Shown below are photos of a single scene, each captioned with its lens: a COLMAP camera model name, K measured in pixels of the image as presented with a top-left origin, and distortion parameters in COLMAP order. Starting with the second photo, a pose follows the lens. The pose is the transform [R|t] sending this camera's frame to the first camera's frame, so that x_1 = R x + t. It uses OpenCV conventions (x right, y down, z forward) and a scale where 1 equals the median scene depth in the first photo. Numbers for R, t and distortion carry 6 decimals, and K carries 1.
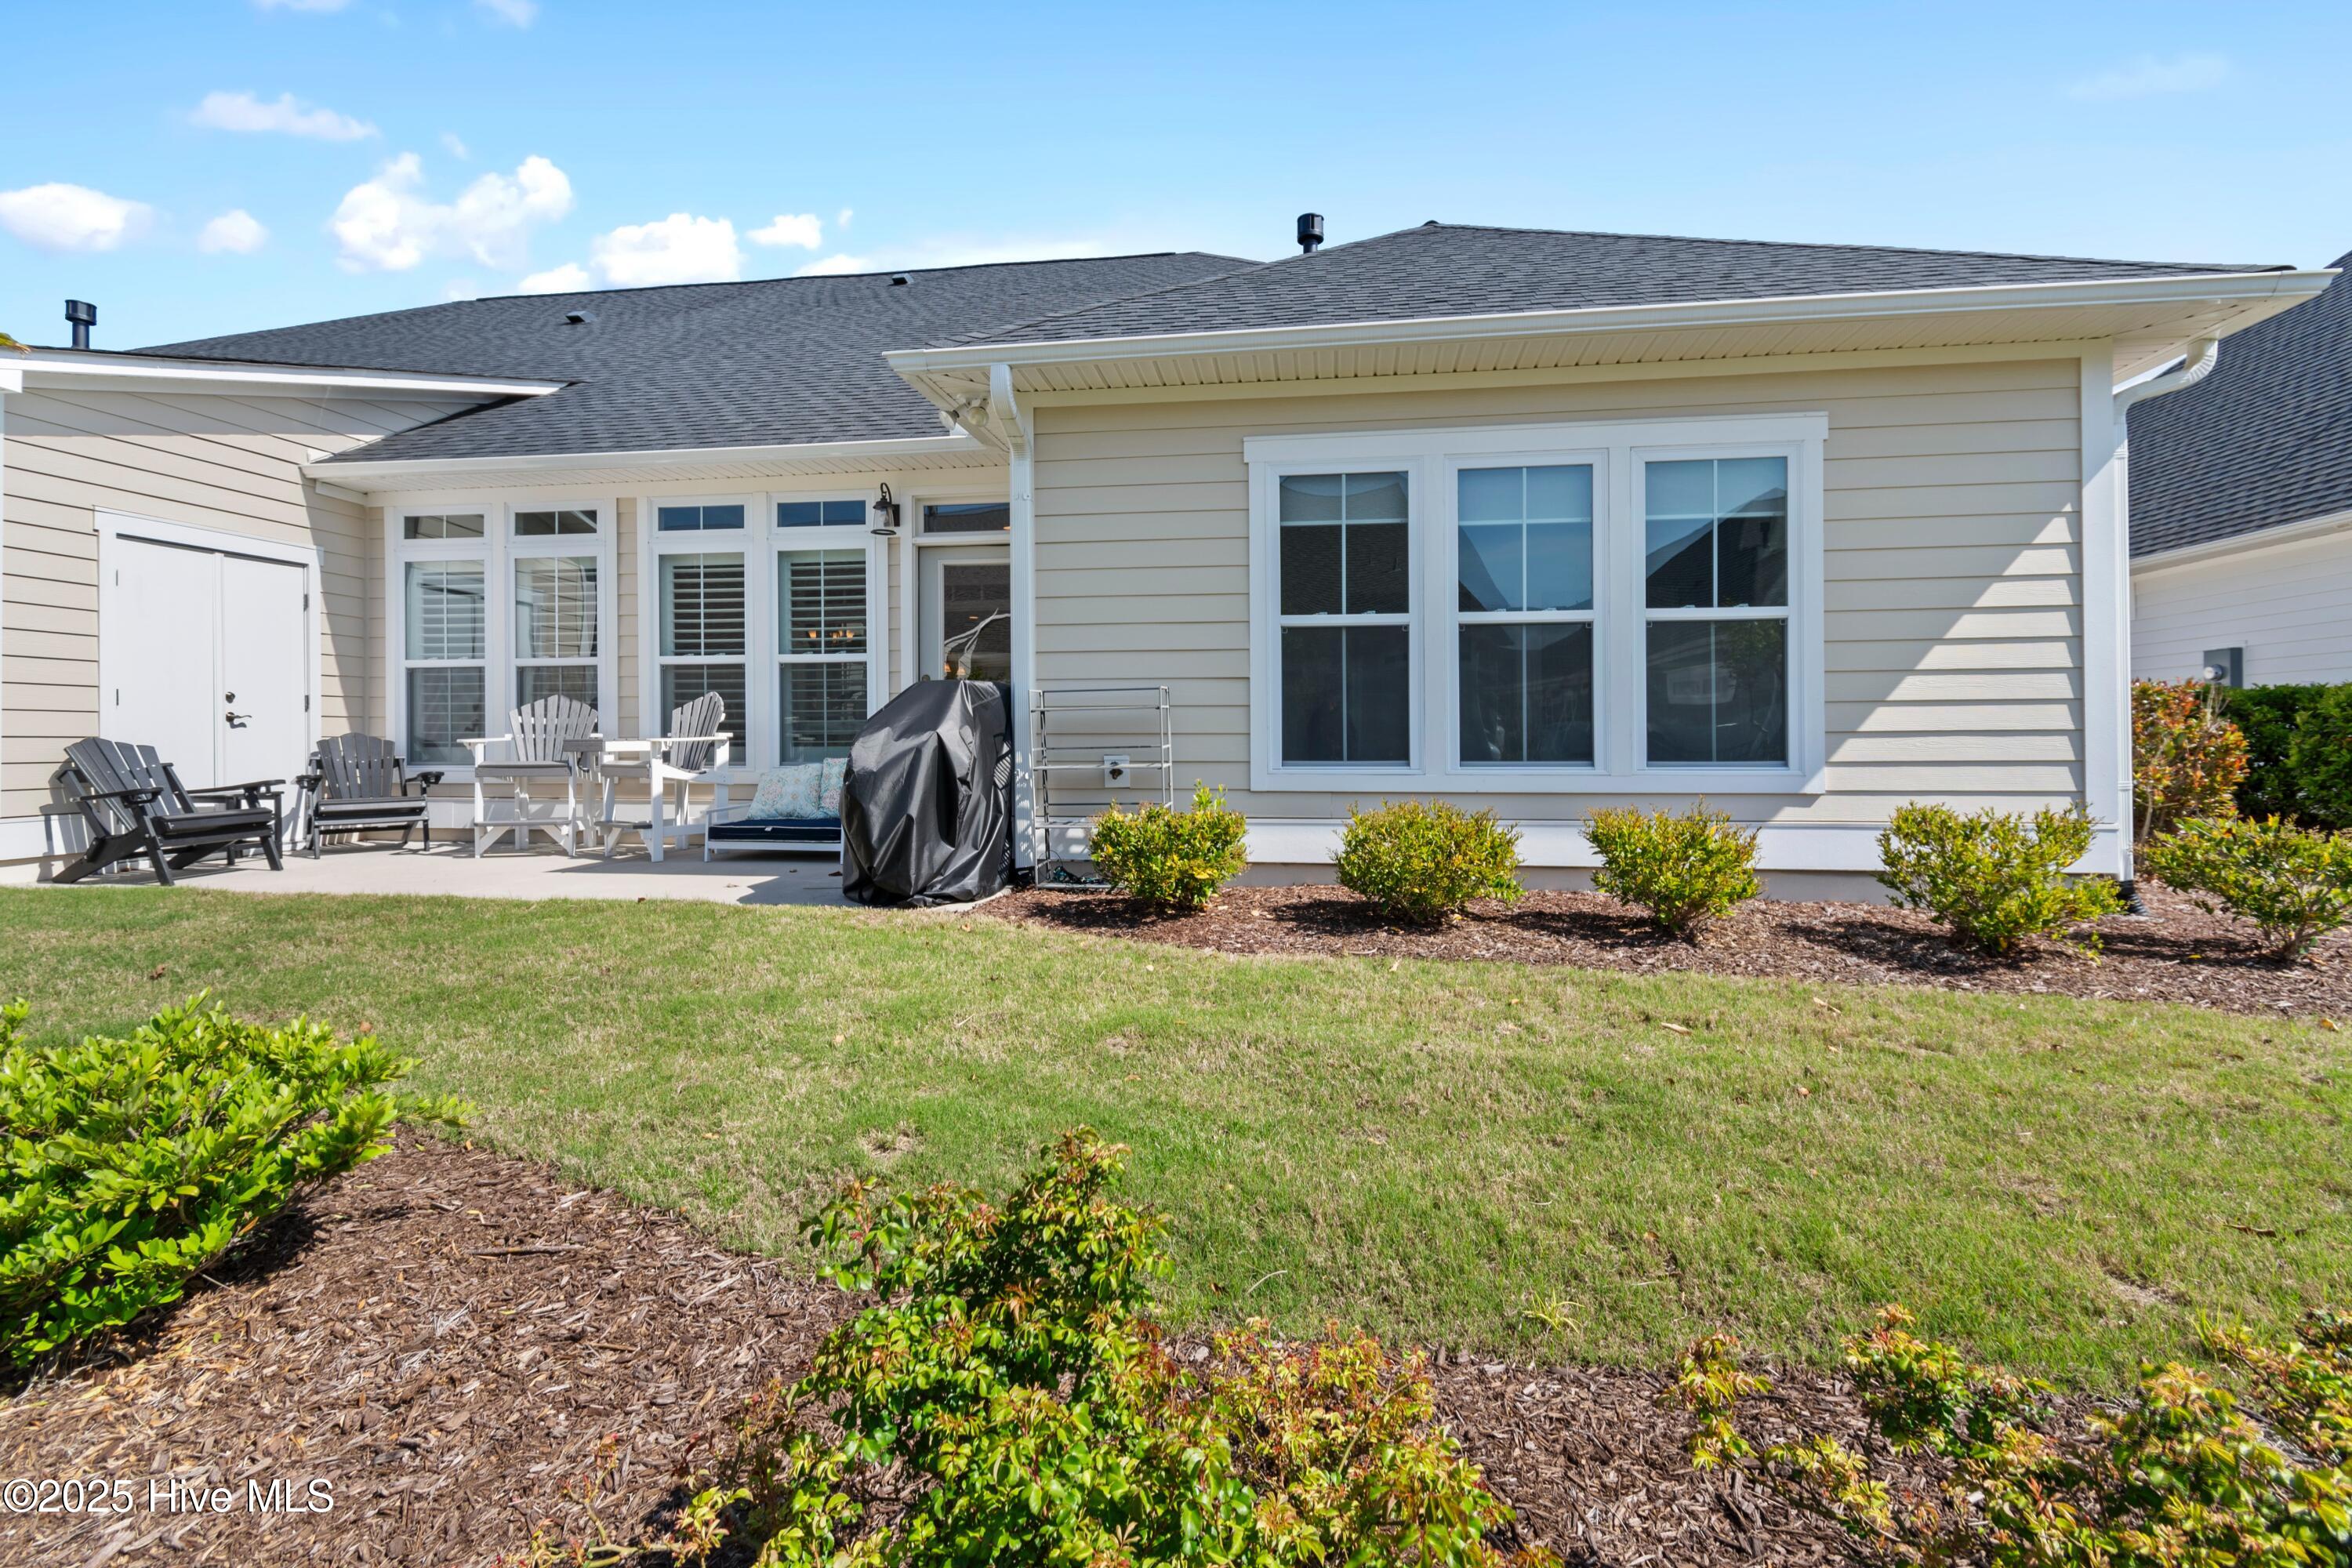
lens RADIAL K [[1053.5, 0, 1177.0], [0, 1053.5, 750.1], [0, 0, 1]] dist [0.003522, -0.001008]
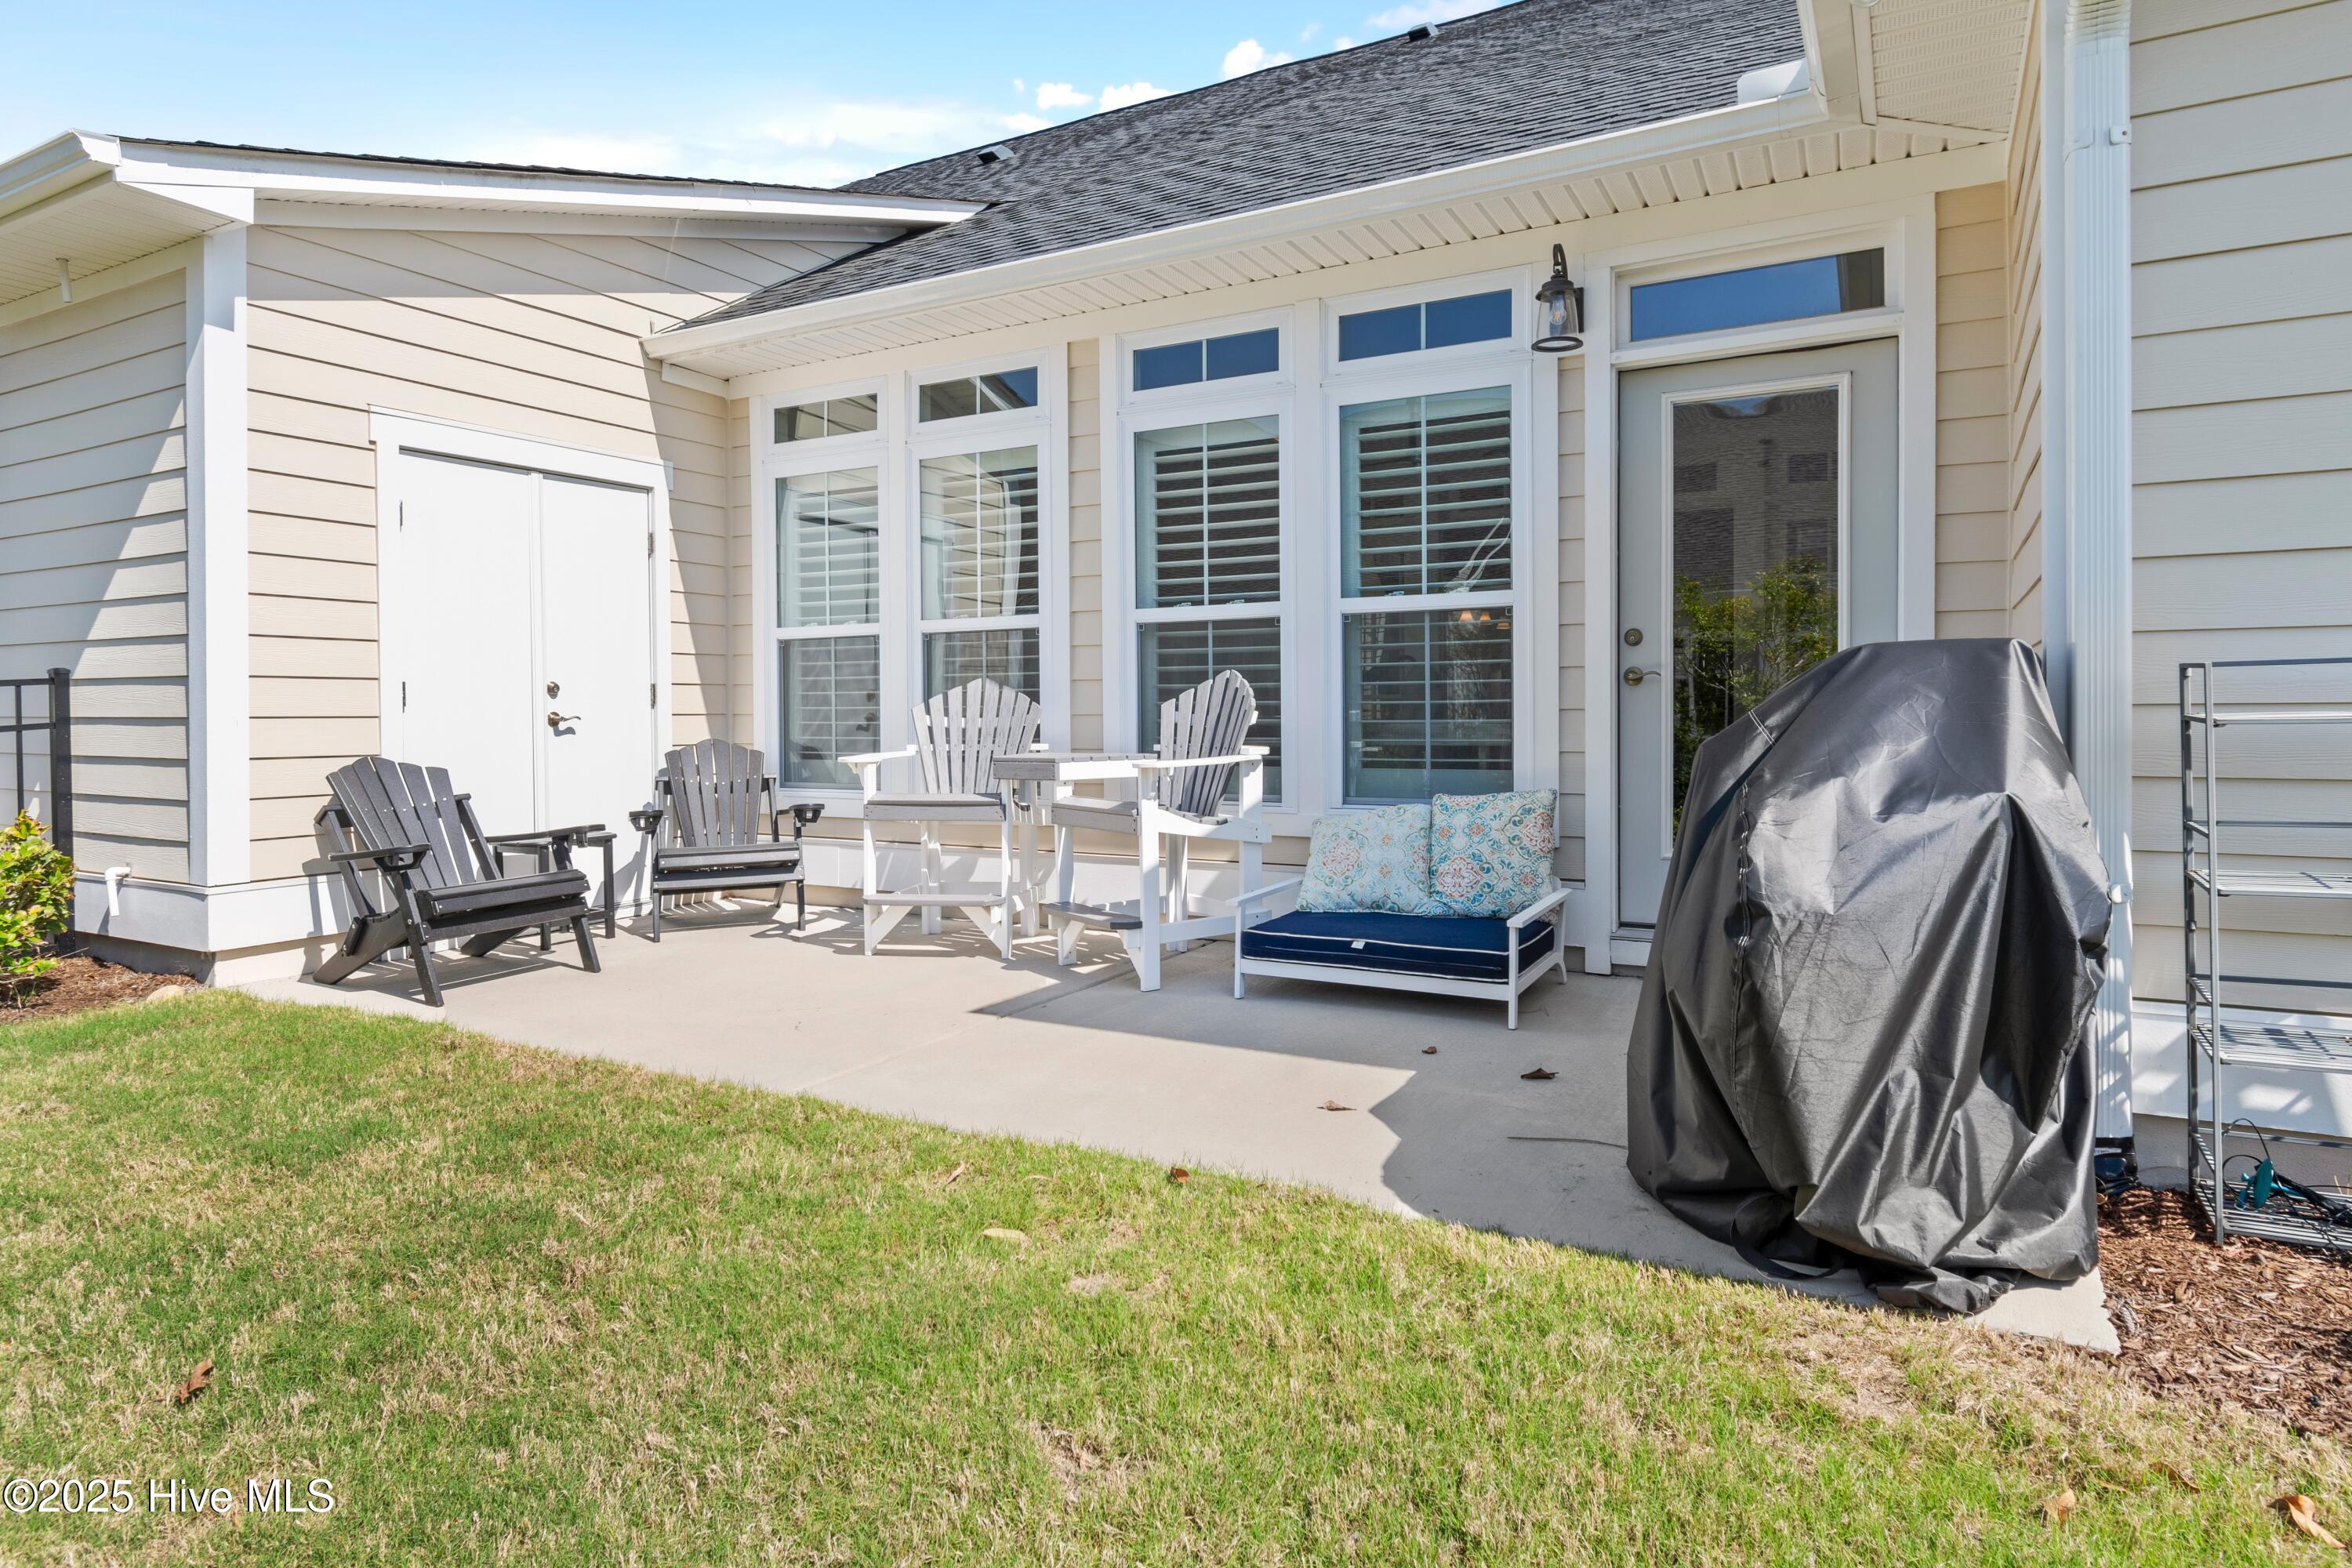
lens RADIAL K [[1303.0, 0, 1175.8], [0, 1303.0, 749.8], [0, 0, 1]] dist [0.001840, -0.000156]
pose [[0.933421, 0.007042, -0.358713, -0.217866], [0.000376, 0.999788, 0.020605, -0.027176], [0.358782, -0.019368, 0.933220, 0.346851]]
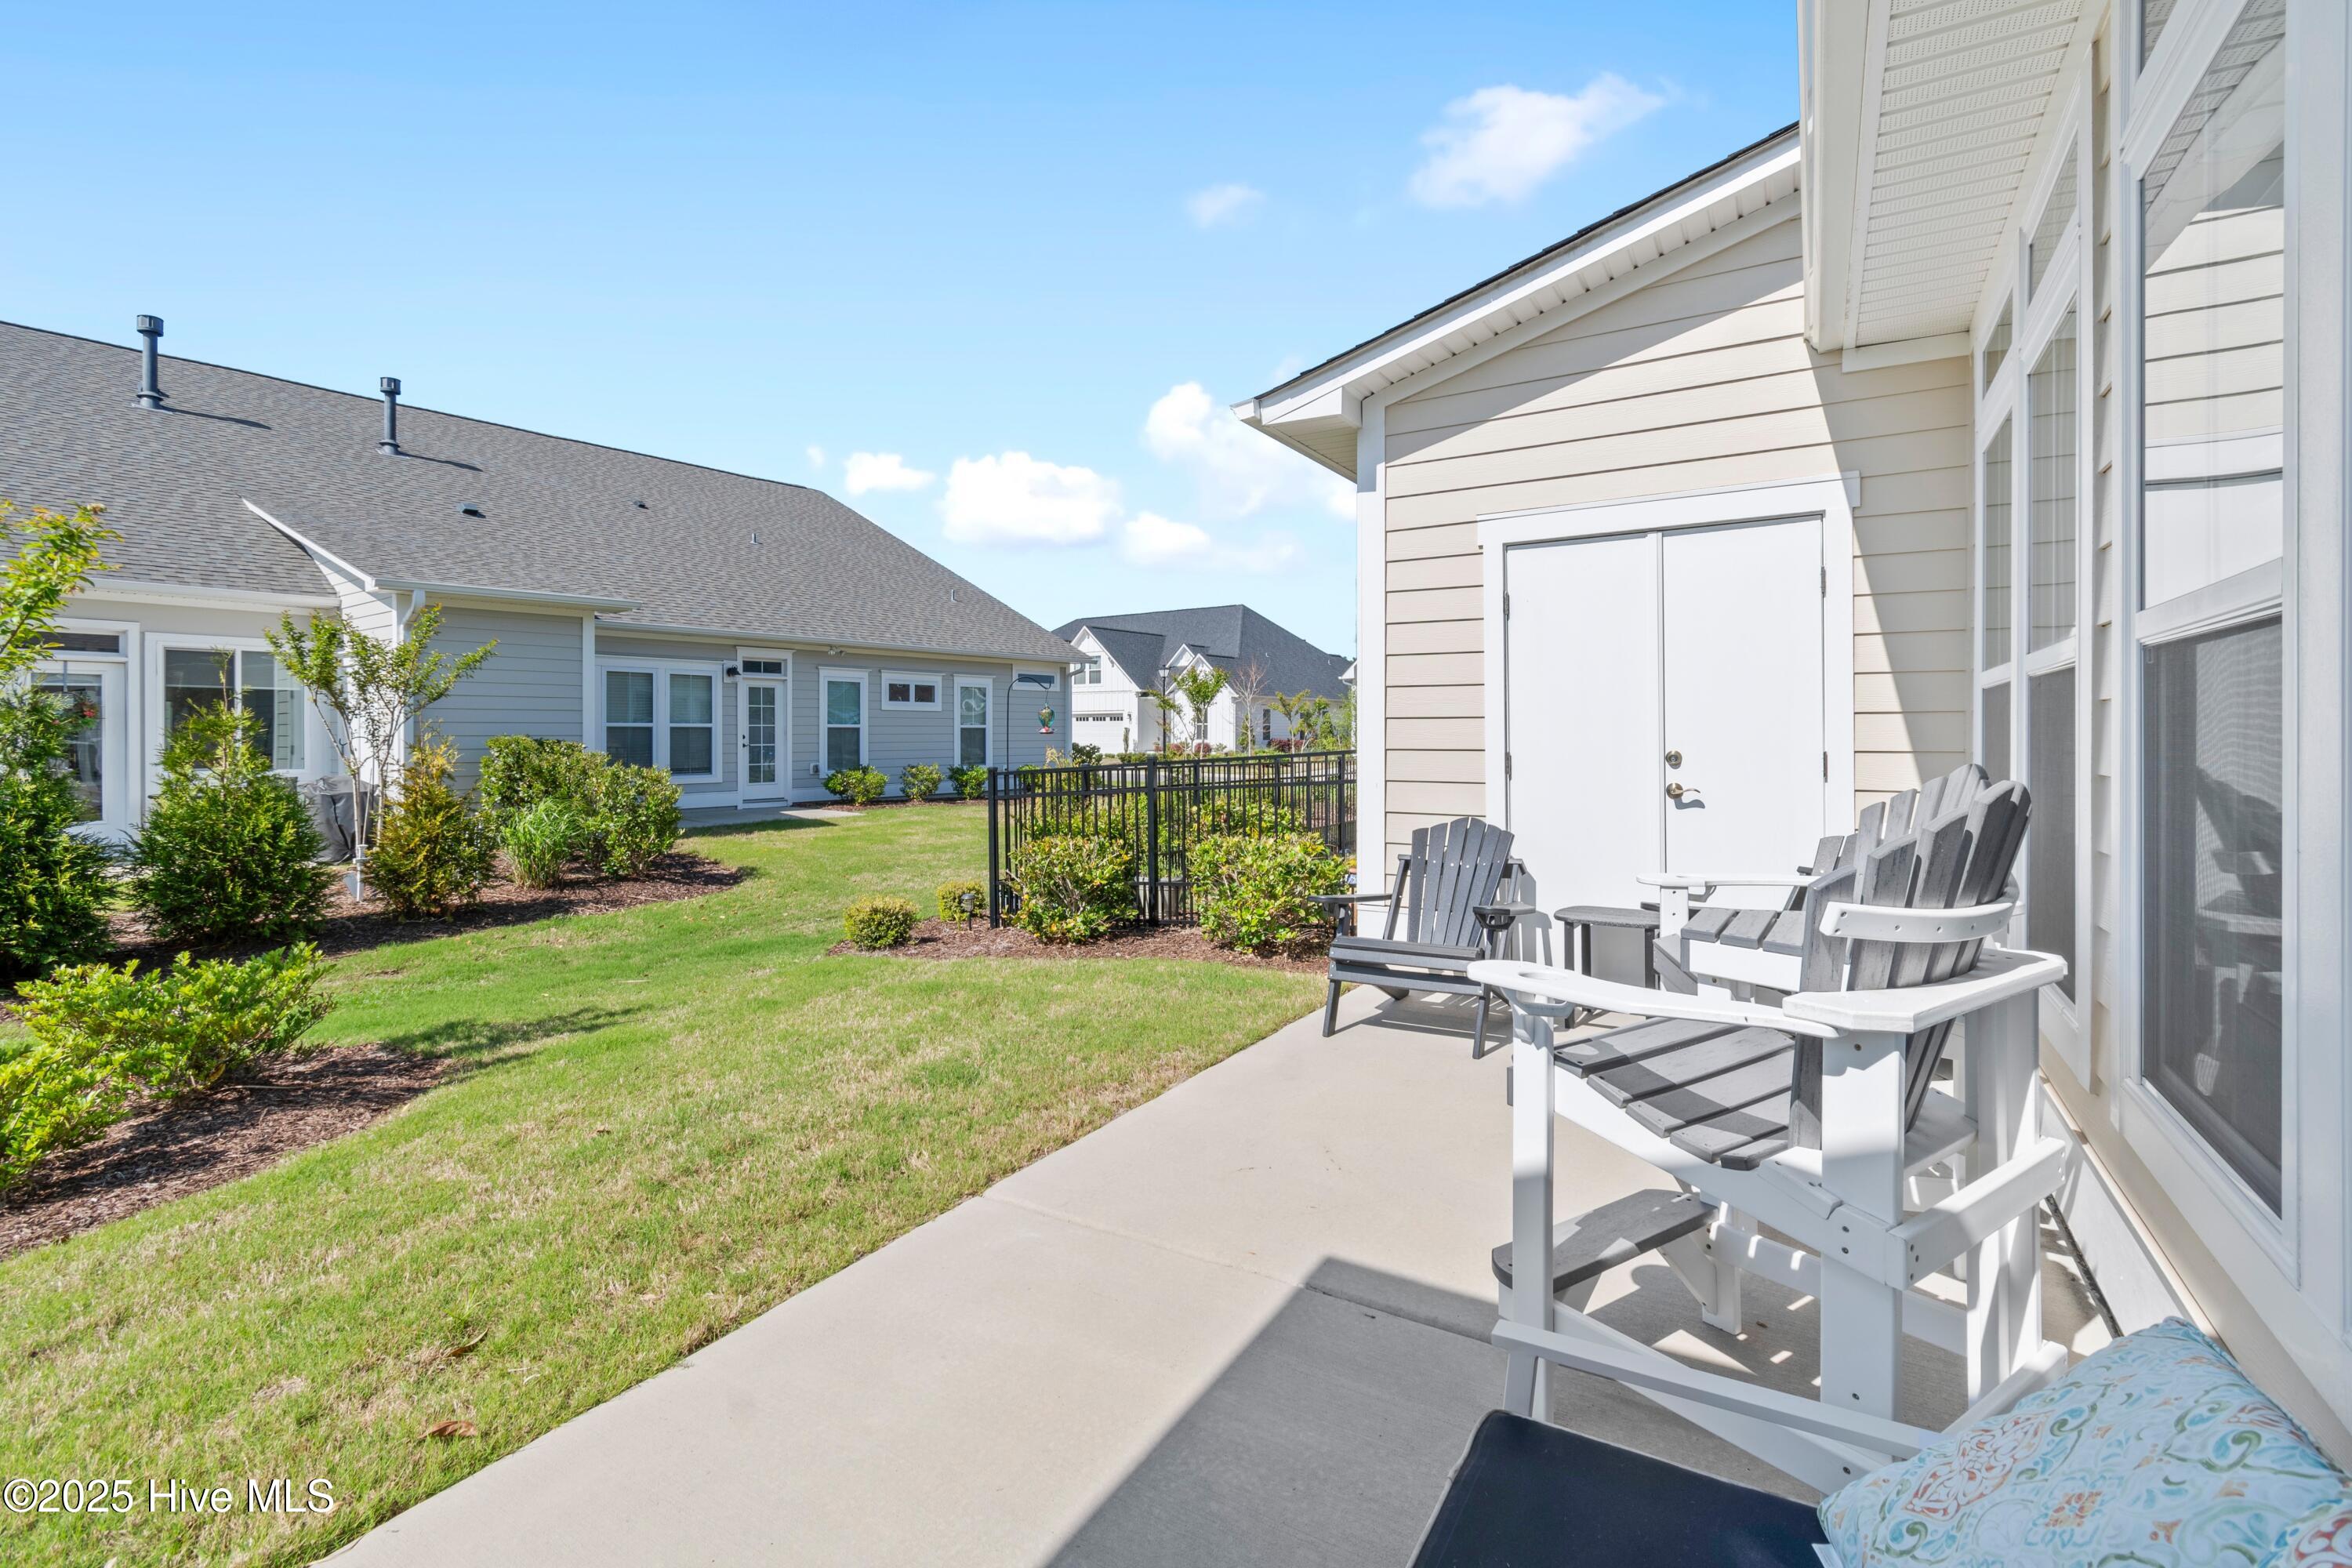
lens RADIAL K [[1053.5, 0, 1177.0], [0, 1053.5, 750.1], [0, 0, 1]] dist [0.003522, -0.001008]
pose [[-0.383304, 0.014930, -0.923501, -0.193283], [-0.005116, 0.999820, 0.018287, -0.061320], [0.923608, 0.011735, -0.383159, 0.905266]]
